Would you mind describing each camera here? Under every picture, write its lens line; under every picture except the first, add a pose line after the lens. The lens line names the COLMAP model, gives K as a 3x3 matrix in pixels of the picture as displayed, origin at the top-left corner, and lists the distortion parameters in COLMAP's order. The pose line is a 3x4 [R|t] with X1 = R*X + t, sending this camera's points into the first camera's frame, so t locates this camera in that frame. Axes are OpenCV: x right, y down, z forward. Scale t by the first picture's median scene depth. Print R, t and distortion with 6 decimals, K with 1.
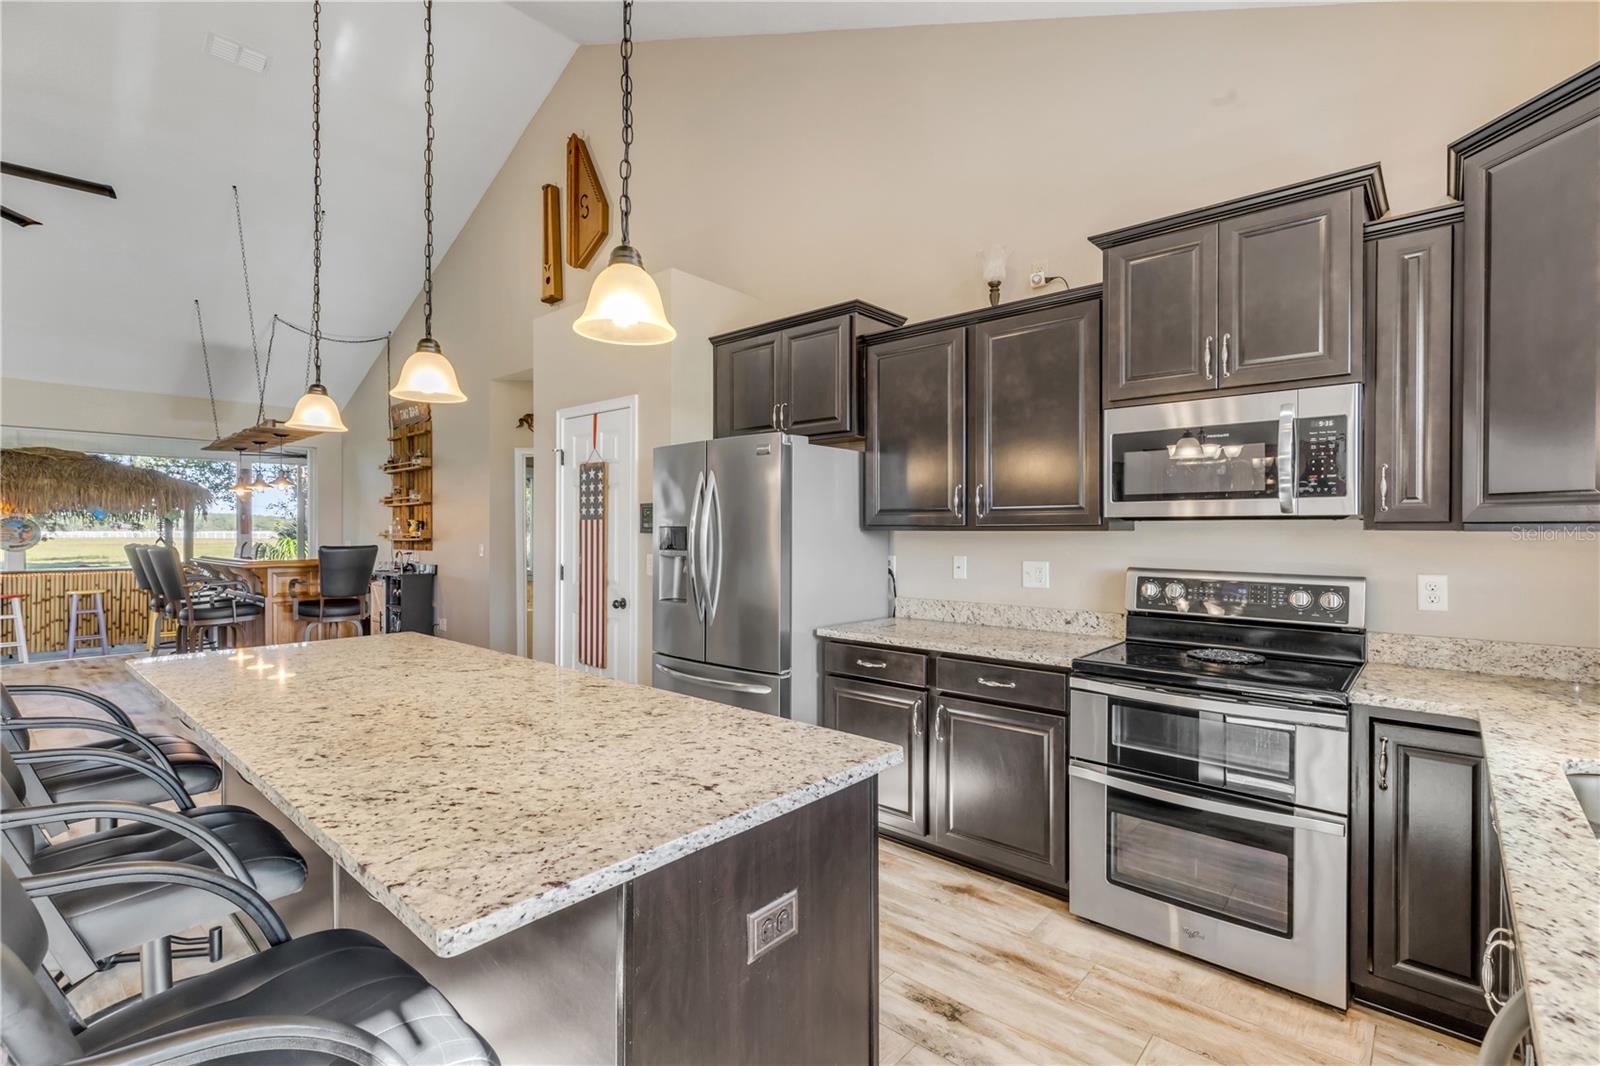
lens RADIAL K [[718.8, 0, 809.2], [0, 718.8, 539.3], [0, 0, 1]] dist [0.008027, -0.001748]
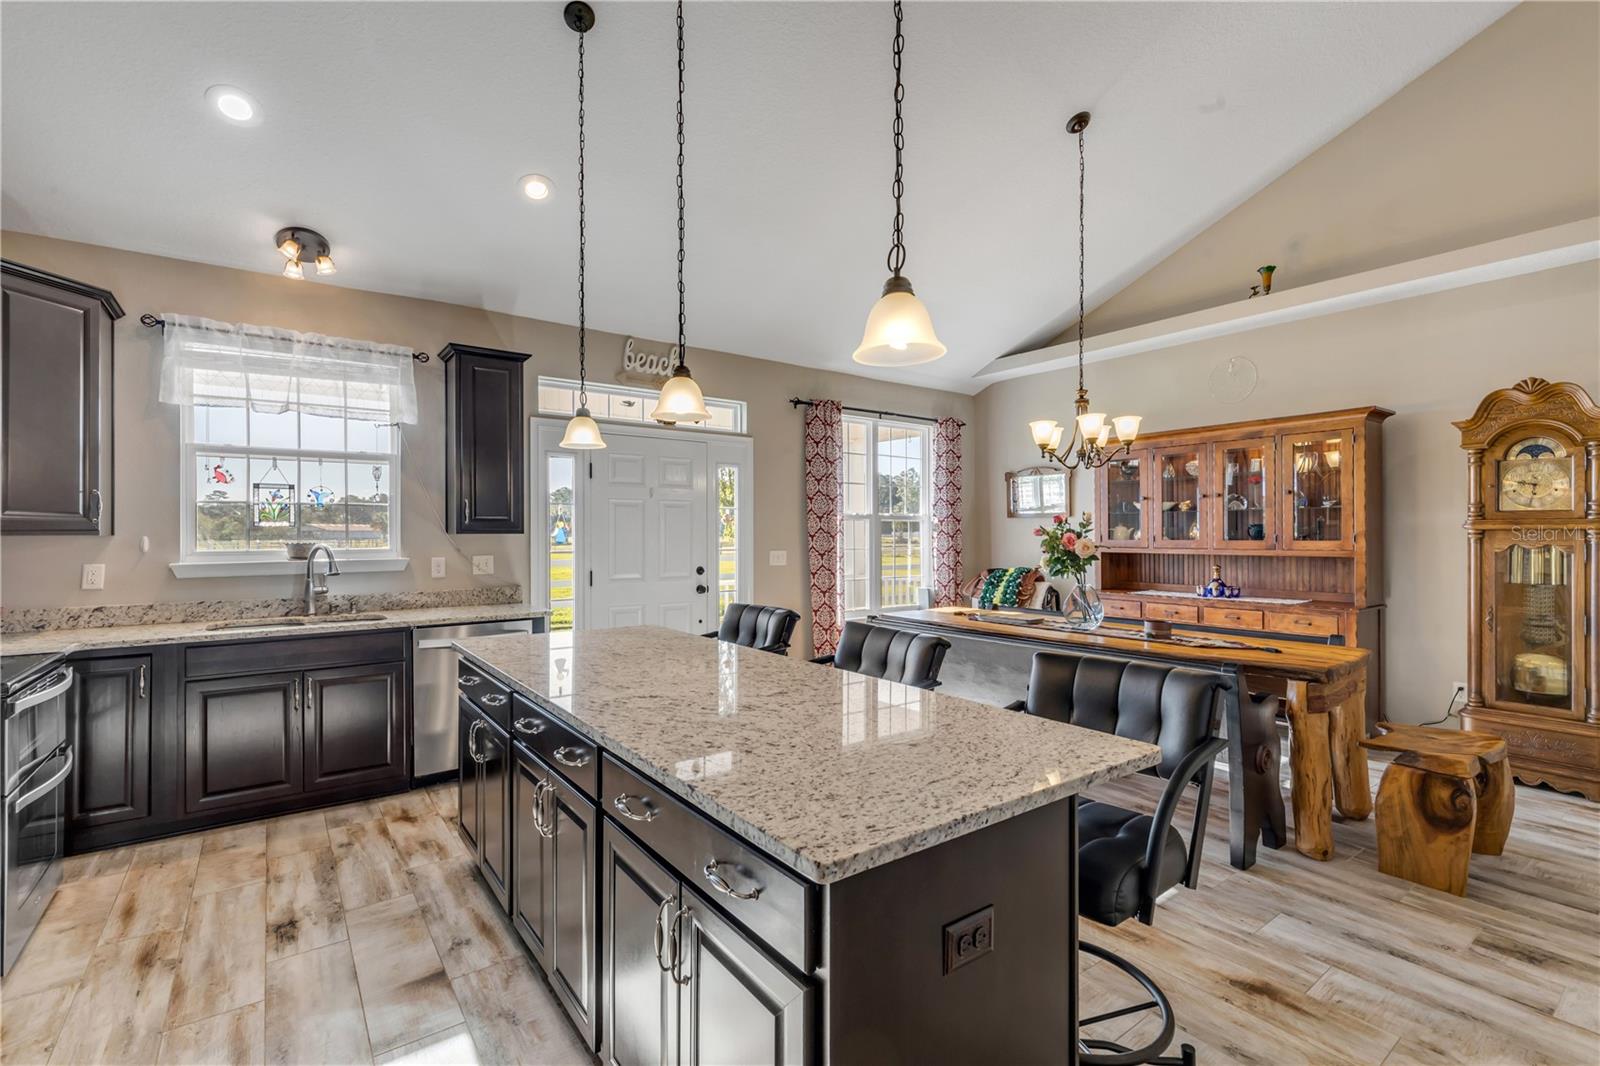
lens RADIAL K [[718.8, 0, 802.7], [0, 718.8, 533.0], [0, 0, 1]] dist [0.008027, -0.001748]
pose [[-0.976880, 0.000354, 0.213788, -0.684107], [0.004548, 0.999807, 0.019130, -0.027118], [-0.213740, 0.019660, -0.976693, 1.467273]]
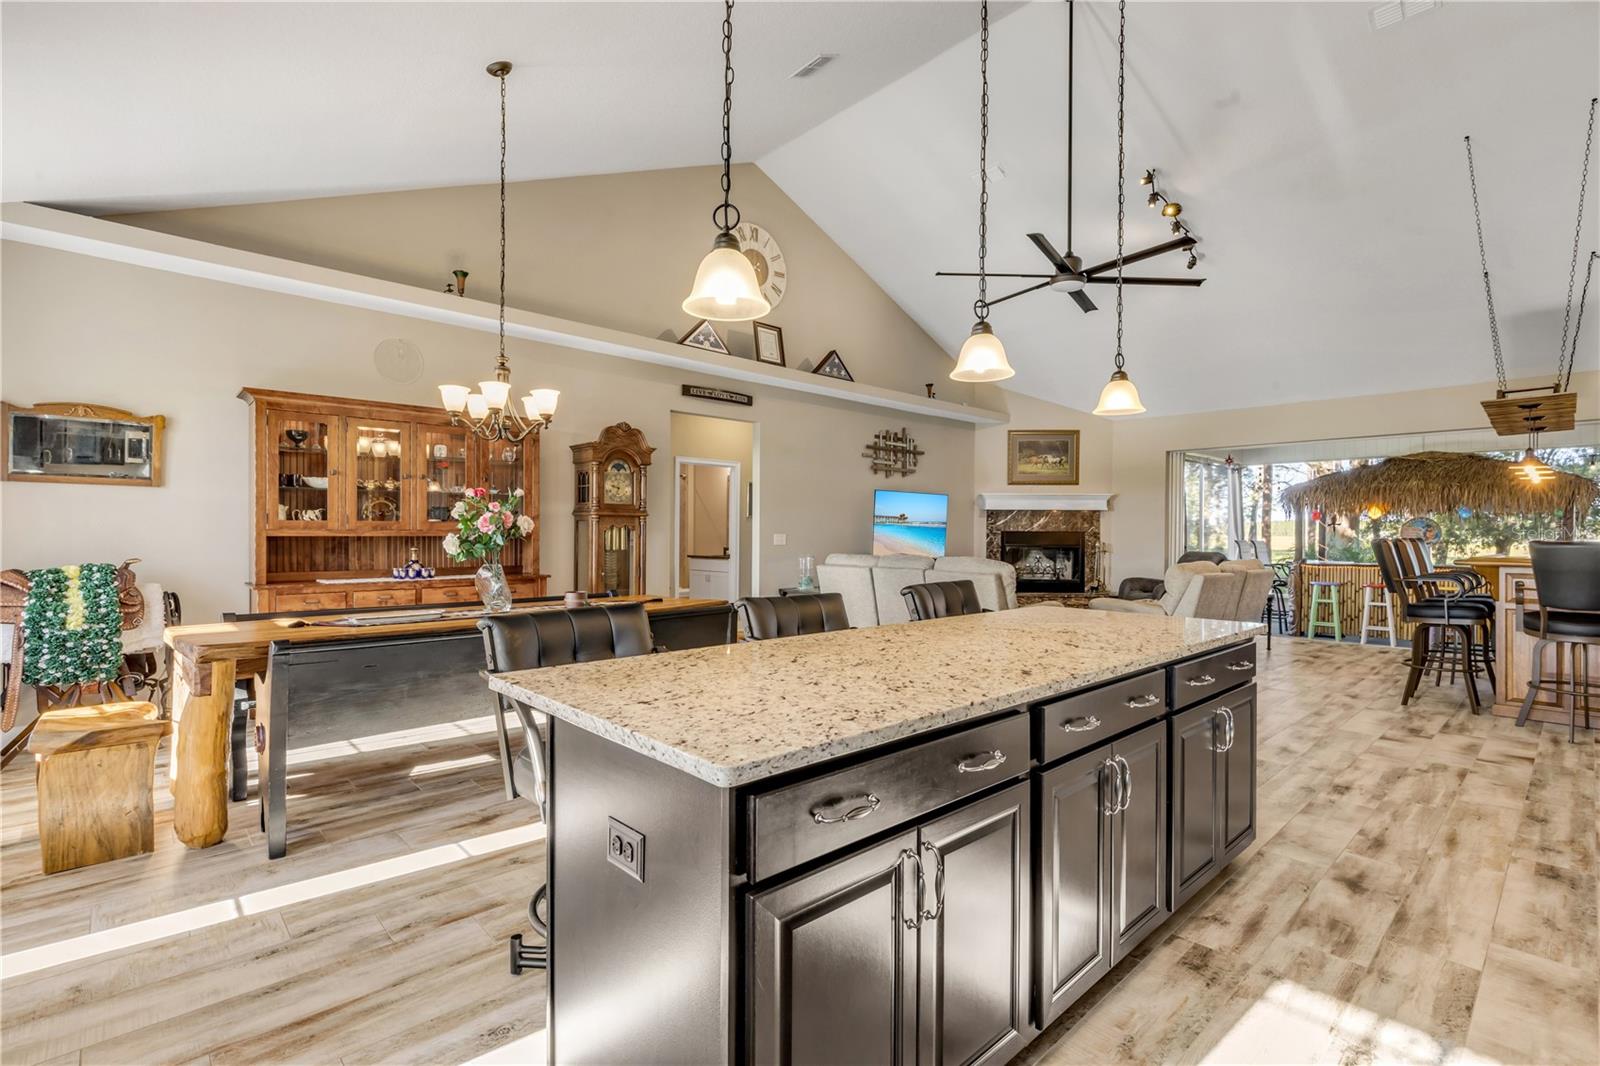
lens RADIAL K [[718.8, 0, 788.8], [0, 718.8, 541.7], [0, 0, 1]] dist [0.008027, -0.001748]
pose [[-0.117782, 0.012487, -0.992961, 0.410083], [-0.022064, 0.999641, 0.015188, 0.035527], [0.992794, 0.023697, -0.117464, 0.594346]]
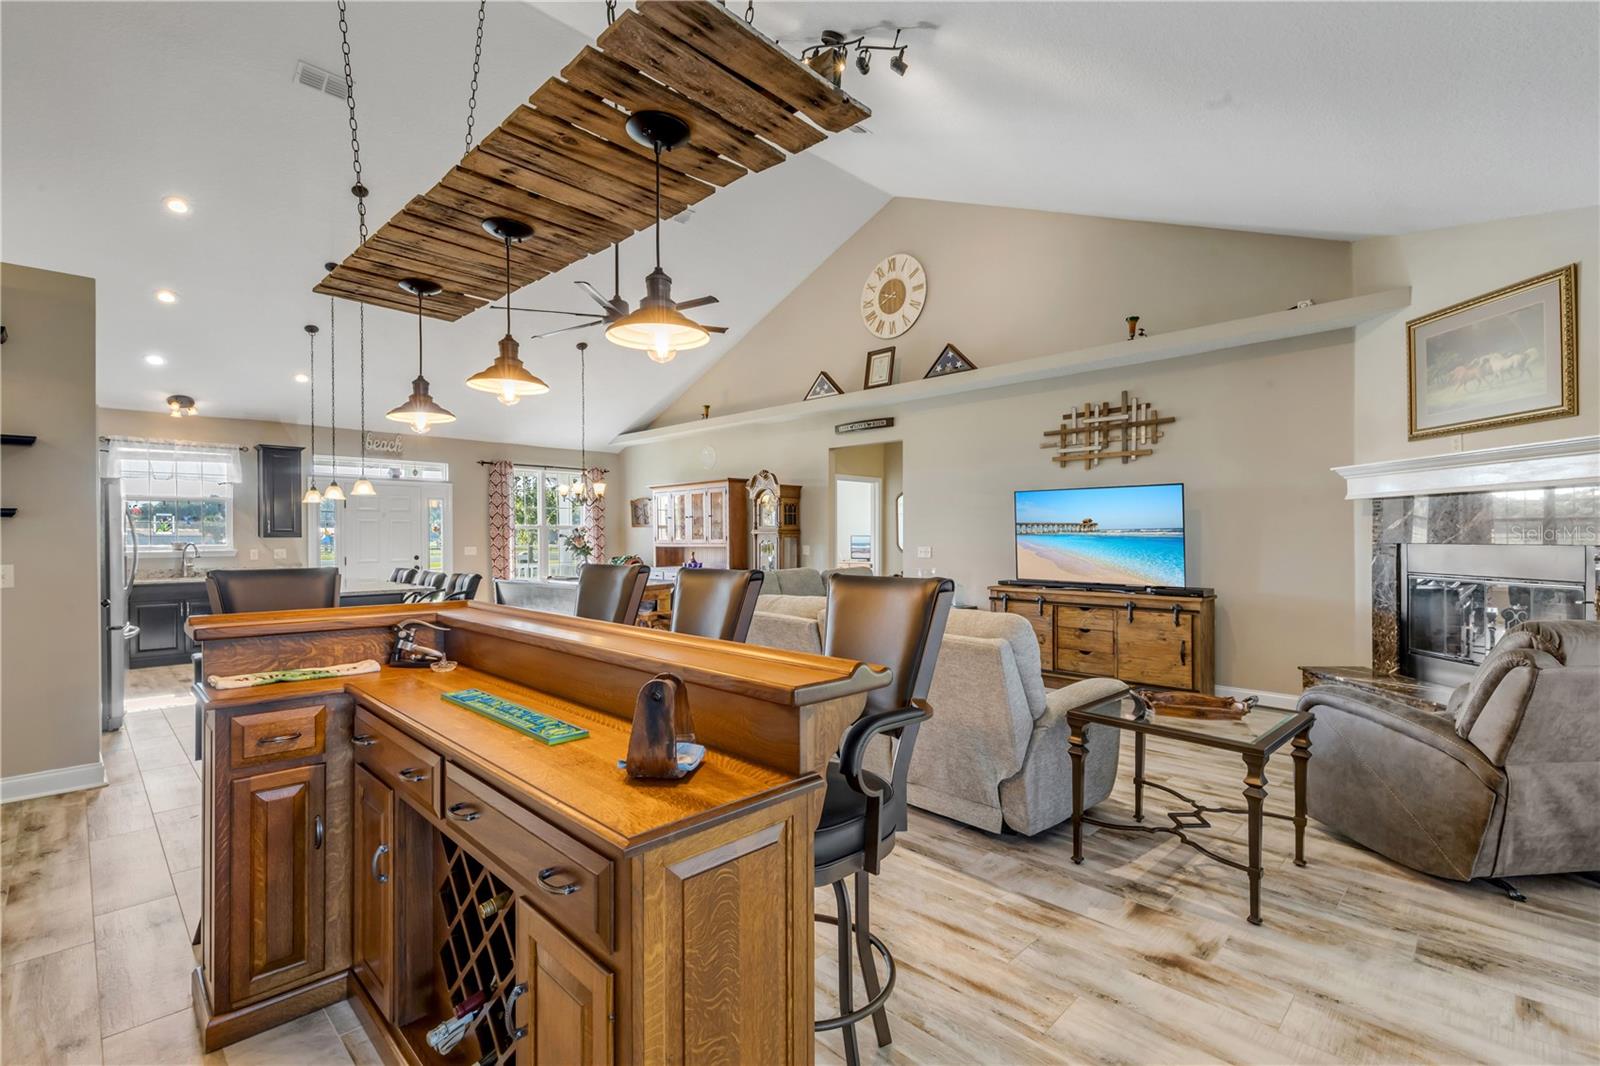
lens RADIAL K [[718.8, 0, 799.3], [0, 718.8, 537.0], [0, 0, 1]] dist [0.008027, -0.001748]
pose [[-0.998164, 0.005198, 0.060343, -2.102740], [0.006327, 0.999808, 0.018532, -0.044892], [-0.060235, 0.018879, -0.998006, 3.062781]]
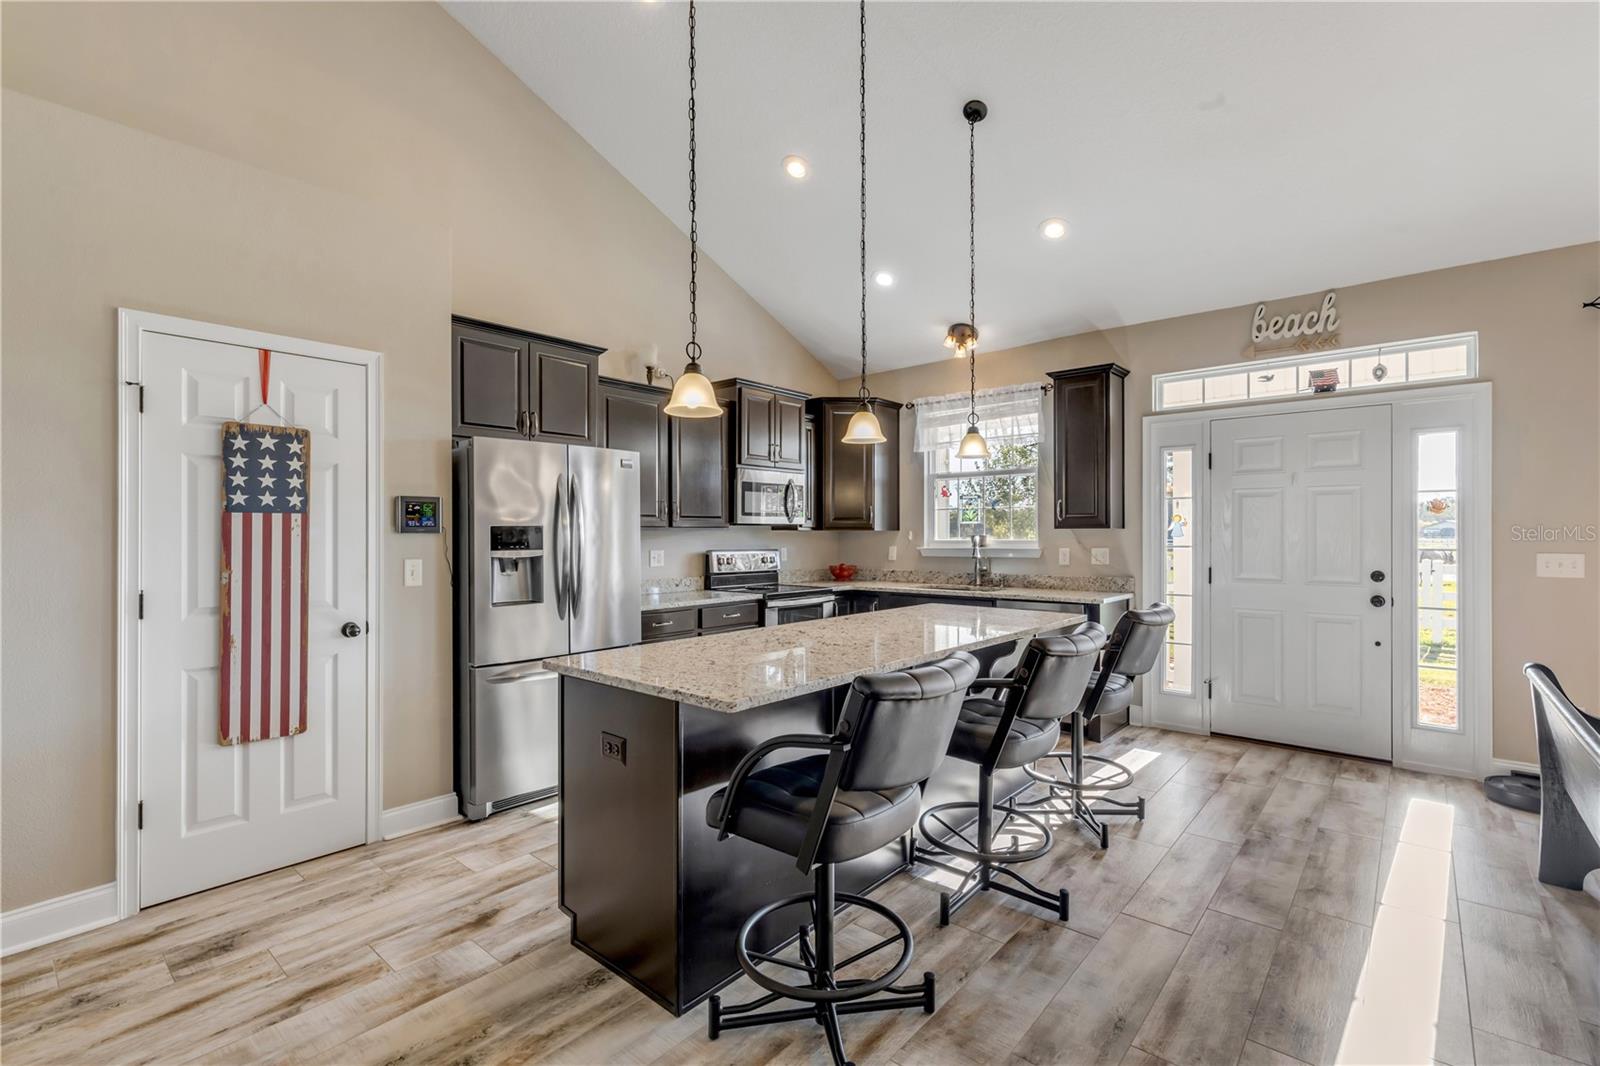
lens RADIAL K [[718.8, 0, 797.1], [0, 718.8, 532.2], [0, 0, 1]] dist [0.008027, -0.001748]
pose [[-0.008500, 0.003858, 0.999956, -1.468823], [0.020527, 0.999783, -0.003683, 0.003004], [-0.999753, 0.020494, -0.008577, 0.817897]]
